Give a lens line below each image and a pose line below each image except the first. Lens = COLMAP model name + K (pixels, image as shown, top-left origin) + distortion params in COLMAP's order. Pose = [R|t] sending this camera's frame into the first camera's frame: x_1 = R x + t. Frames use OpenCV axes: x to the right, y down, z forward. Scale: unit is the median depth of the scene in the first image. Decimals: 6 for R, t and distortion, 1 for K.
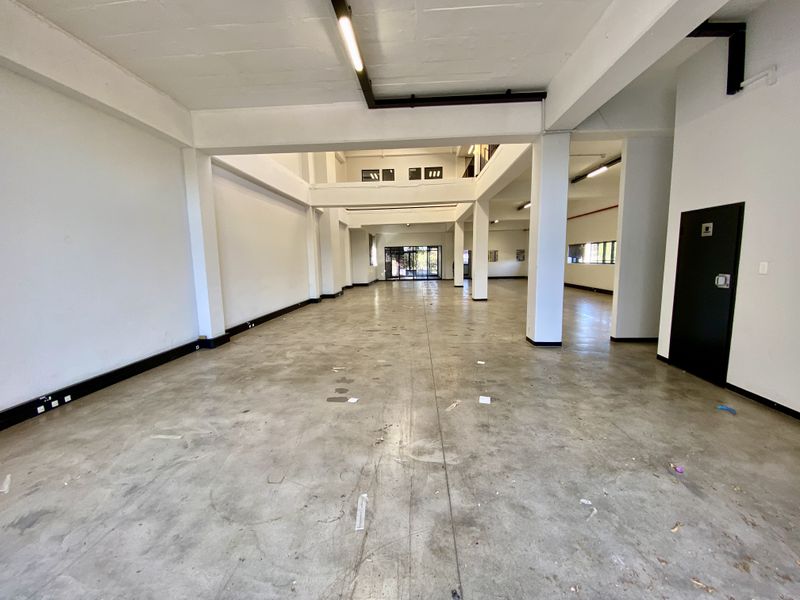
lens RADIAL K [[322.4, 0, 398.9], [0, 322.4, 300.5], [0, 0, 1]] dist [0.024954, -0.022712]
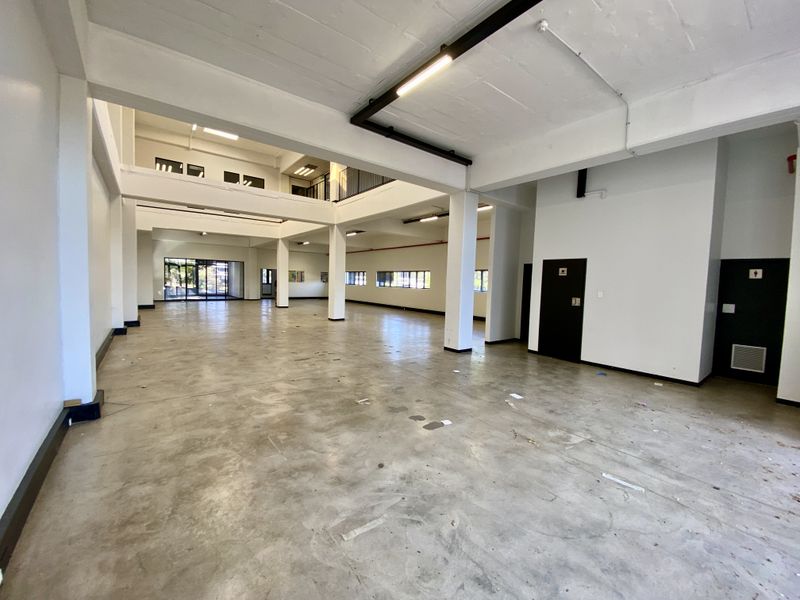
lens RADIAL K [[322.4, 0, 398.9], [0, 322.4, 300.5], [0, 0, 1]] dist [0.024954, -0.022712]
pose [[0.750949, 0.000180, 0.660360, -0.671647], [0.040639, 0.998092, -0.046486, -0.018896], [-0.659109, 0.061745, 0.749509, 0.239586]]
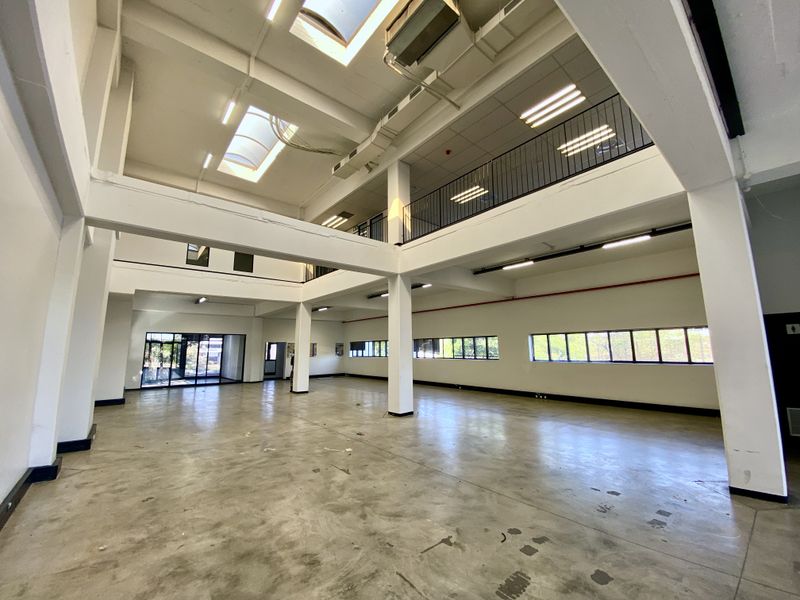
lens RADIAL K [[322.4, 0, 398.9], [0, 322.4, 300.5], [0, 0, 1]] dist [0.024954, -0.022712]
pose [[0.728139, 0.116727, 0.675417, -0.581914], [0.081481, 0.963665, -0.254385, -0.145789], [-0.680569, 0.240261, 0.692170, 1.168044]]
